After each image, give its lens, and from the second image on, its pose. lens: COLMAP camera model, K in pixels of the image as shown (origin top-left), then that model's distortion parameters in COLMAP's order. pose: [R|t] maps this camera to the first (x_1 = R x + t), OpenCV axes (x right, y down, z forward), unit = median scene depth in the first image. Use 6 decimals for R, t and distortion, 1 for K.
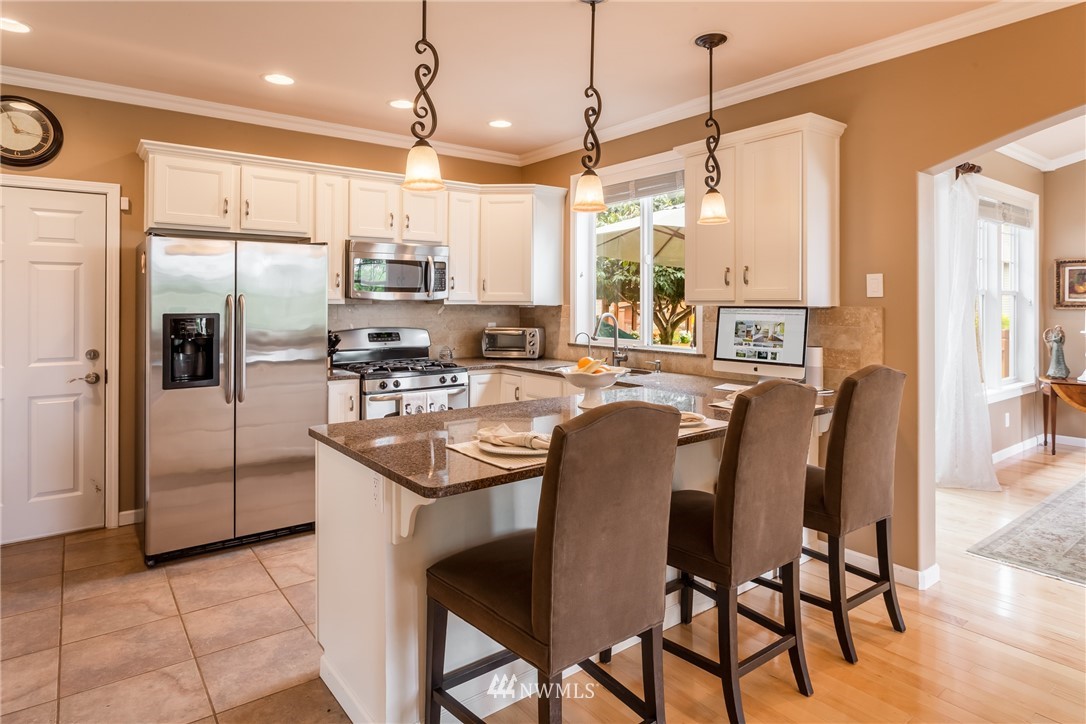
lens RADIAL K [[631.3, 0, 542.4], [0, 631.3, 305.6], [0, 0, 1]] dist [-0.004410, -0.000408]
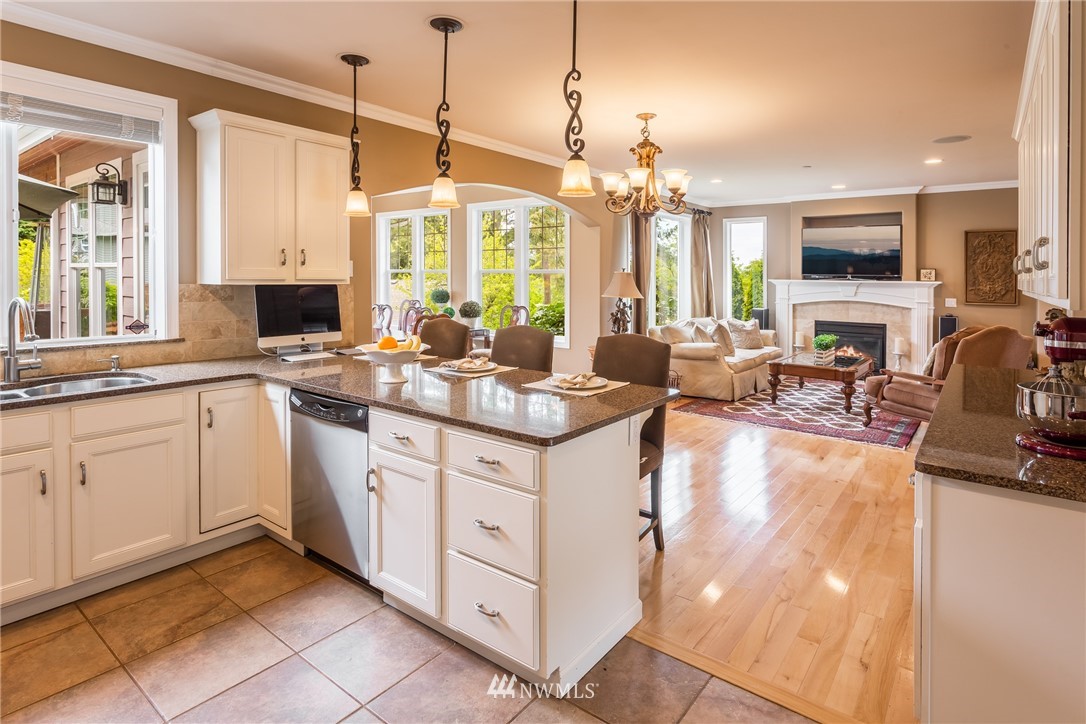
lens RADIAL K [[576.0, 0, 544.4], [0, 576.0, 292.9], [0, 0, 1]] dist [-0.000041, -0.000258]
pose [[-0.269558, -0.029202, 0.962541, -0.534478], [-0.007137, 0.999573, 0.028327, -0.011261], [-0.962958, 0.000766, -0.269652, 0.580121]]
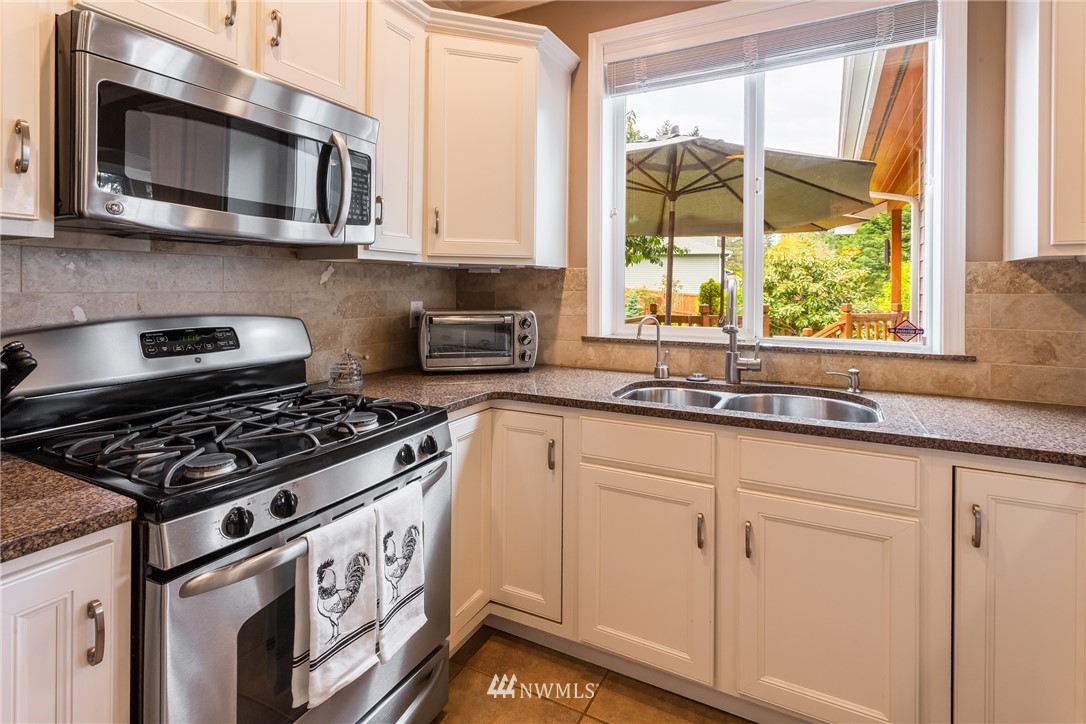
lens RADIAL K [[536.9, 0, 559.3], [0, 536.9, 289.9], [0, 0, 1]] dist [0.004641, 0.000628]
pose [[0.896832, -0.000463, 0.442371, -0.191797], [-0.000849, 0.999996, 0.002768, 0.017742], [-0.442371, -0.002858, 0.896828, 0.603543]]
